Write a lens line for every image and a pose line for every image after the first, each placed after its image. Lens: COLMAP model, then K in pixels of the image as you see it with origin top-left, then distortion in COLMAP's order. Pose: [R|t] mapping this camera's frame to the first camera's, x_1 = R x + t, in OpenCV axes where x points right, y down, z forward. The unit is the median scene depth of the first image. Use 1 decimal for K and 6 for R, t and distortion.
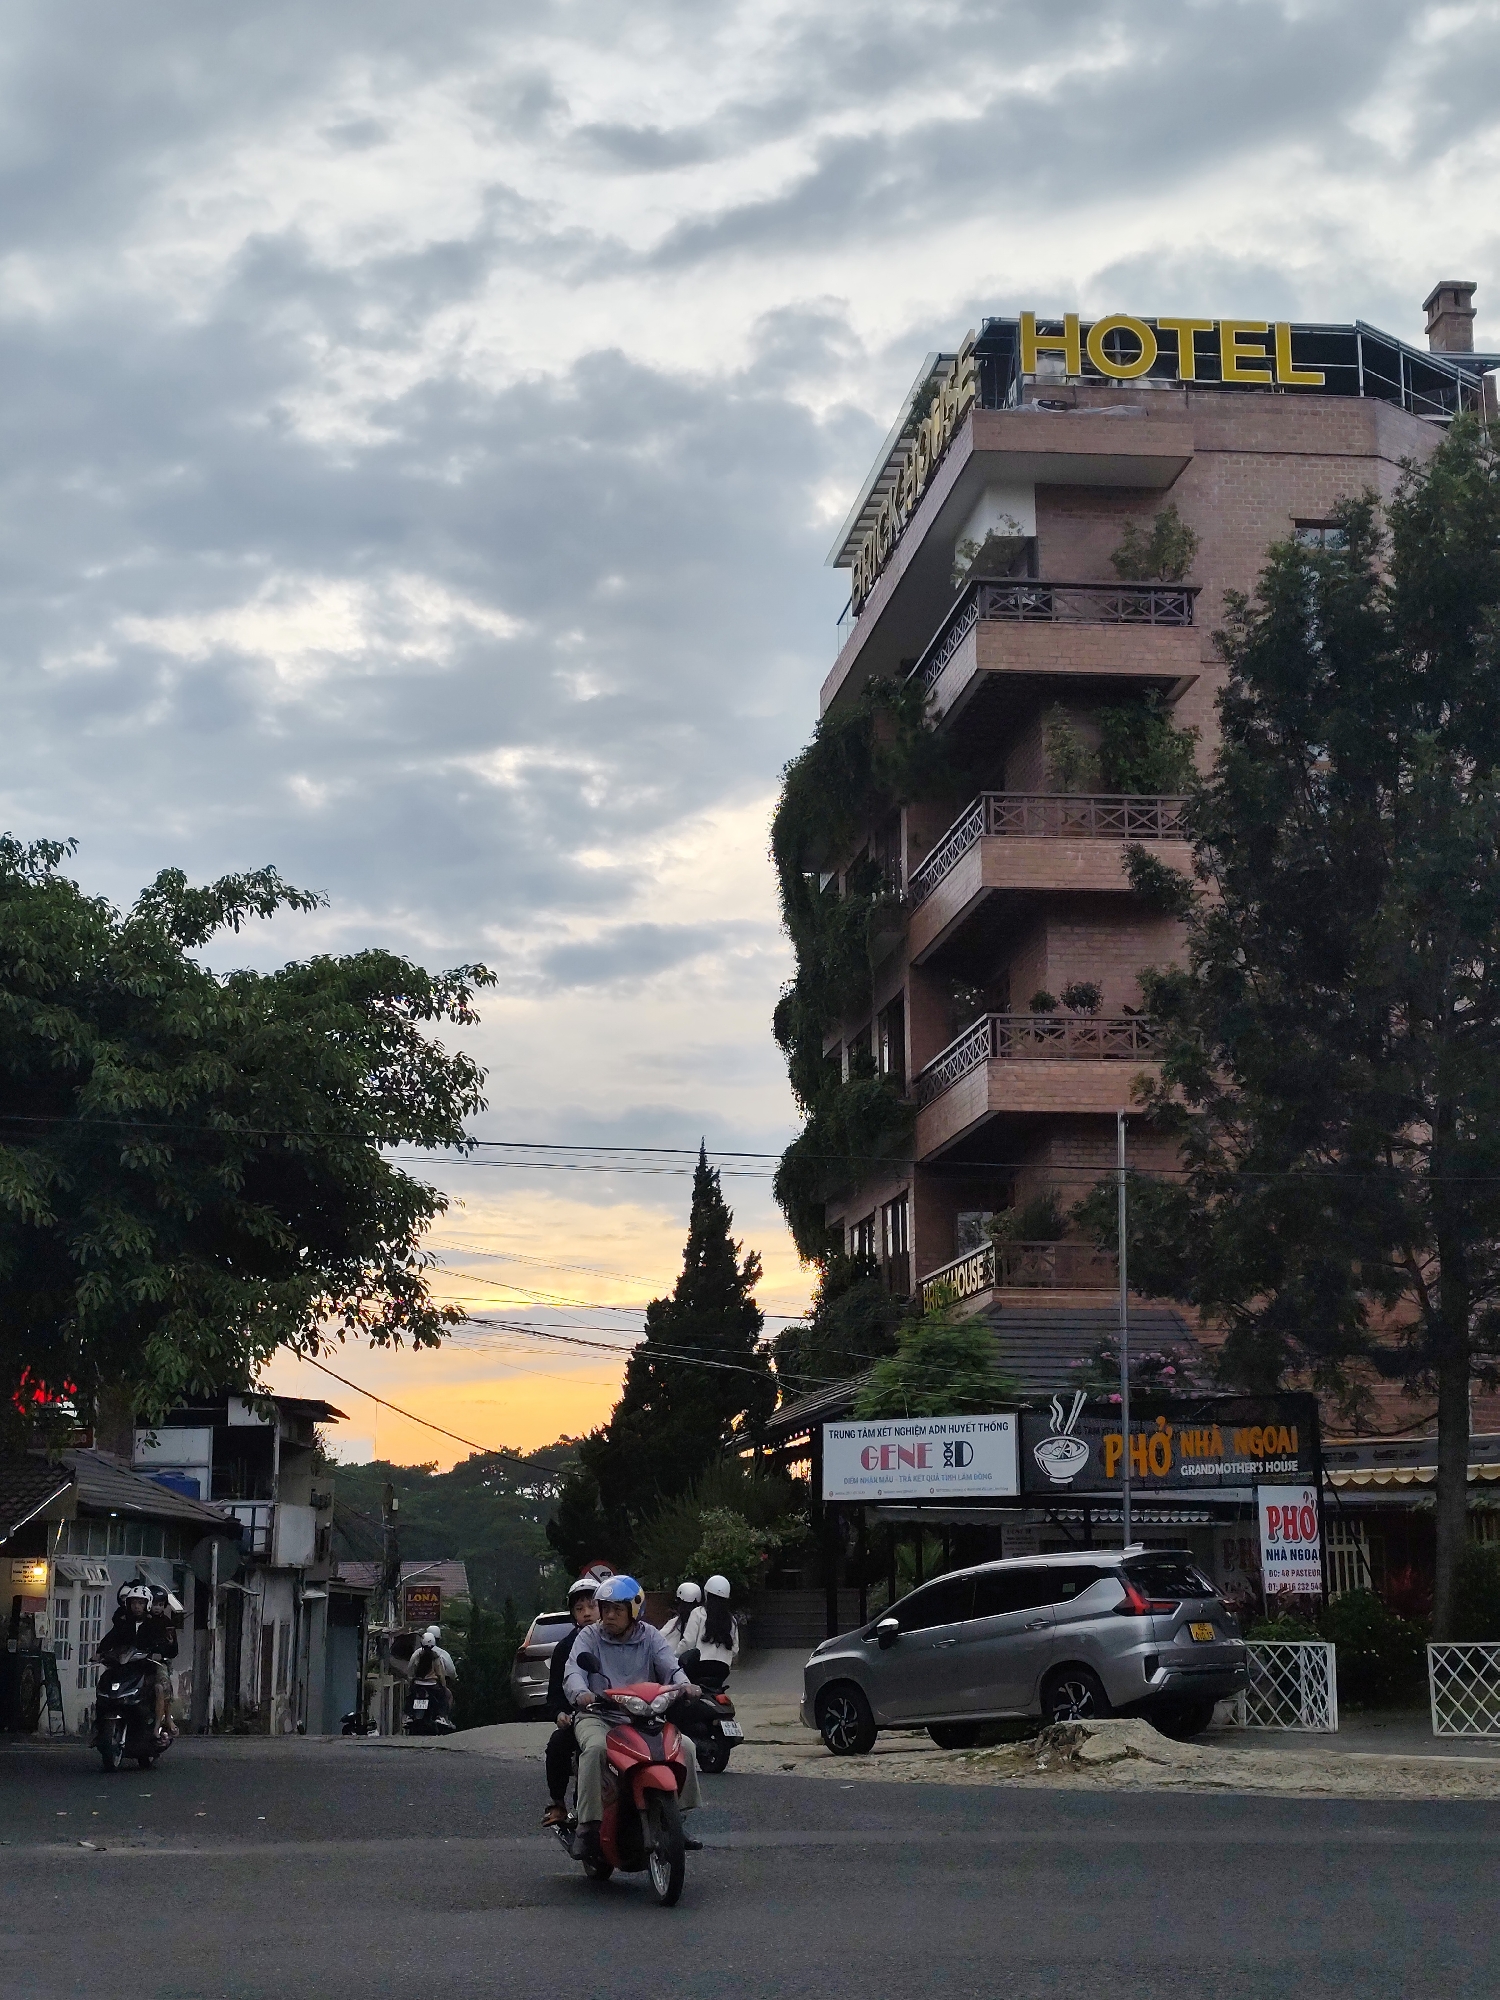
lens RADIAL K [[2916.7, 0, 751.2], [0, 2916.7, 1009.3], [0, 0, 1]] dist [-0.013800, 0.000000]
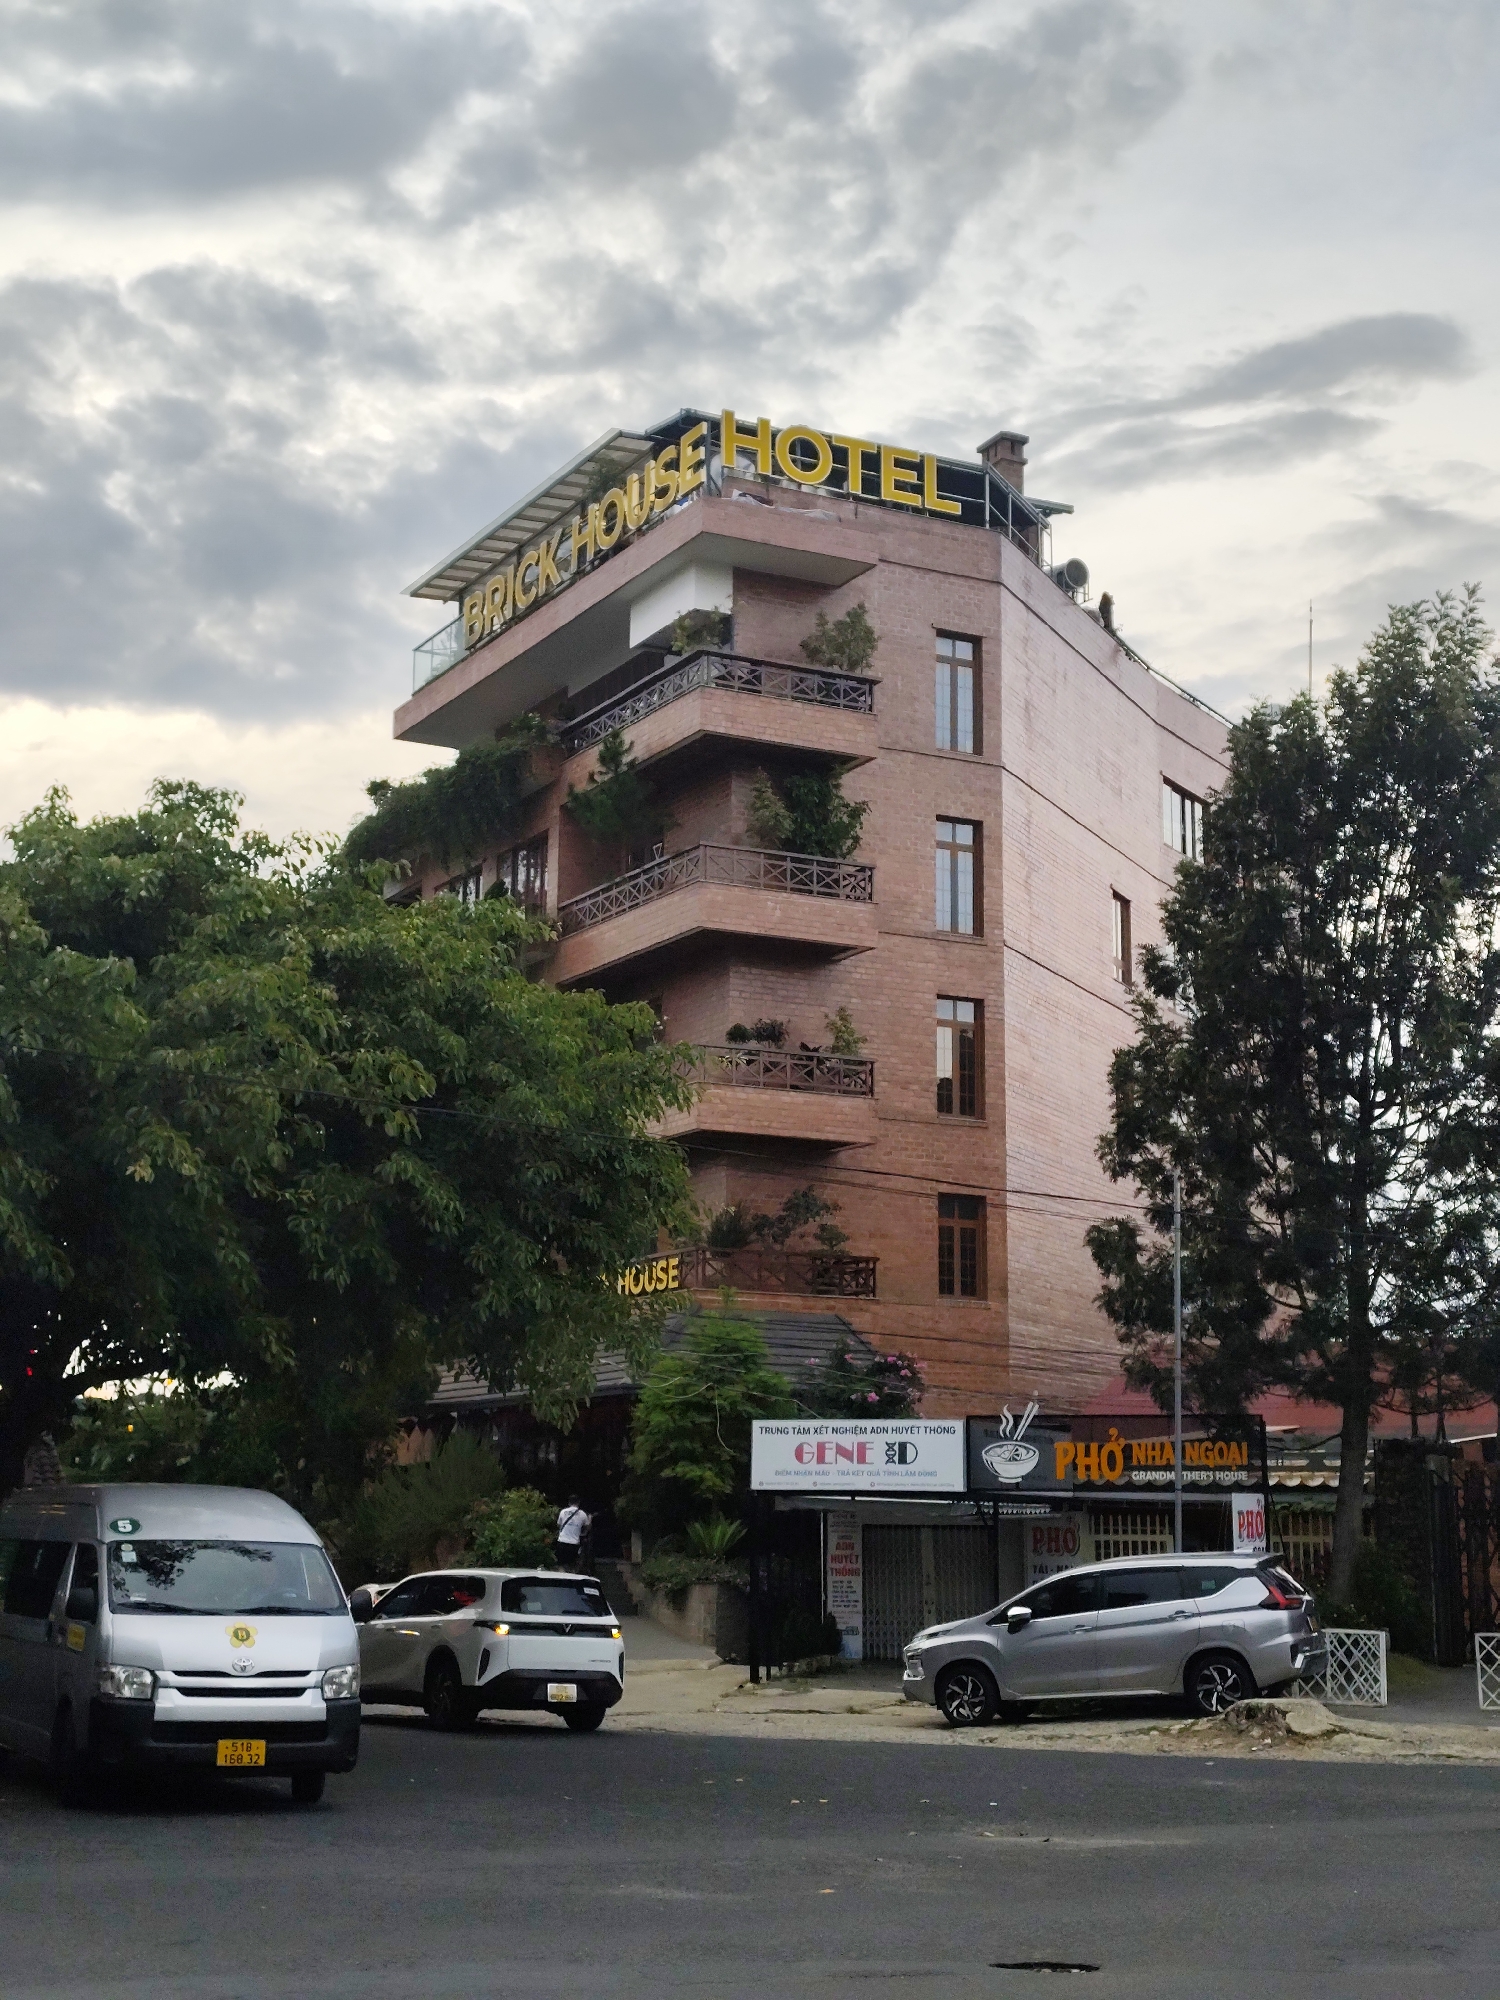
lens RADIAL K [[2703.1, 0, 747.9], [0, 2703.1, 989.4], [0, 0, 1]] dist [0.006412, 0.000000]
pose [[0.932727, 0.084947, 0.350436, -0.262718], [-0.085445, 0.996243, -0.014072, -0.005312], [-0.350315, -0.016818, 0.936481, 0.026795]]
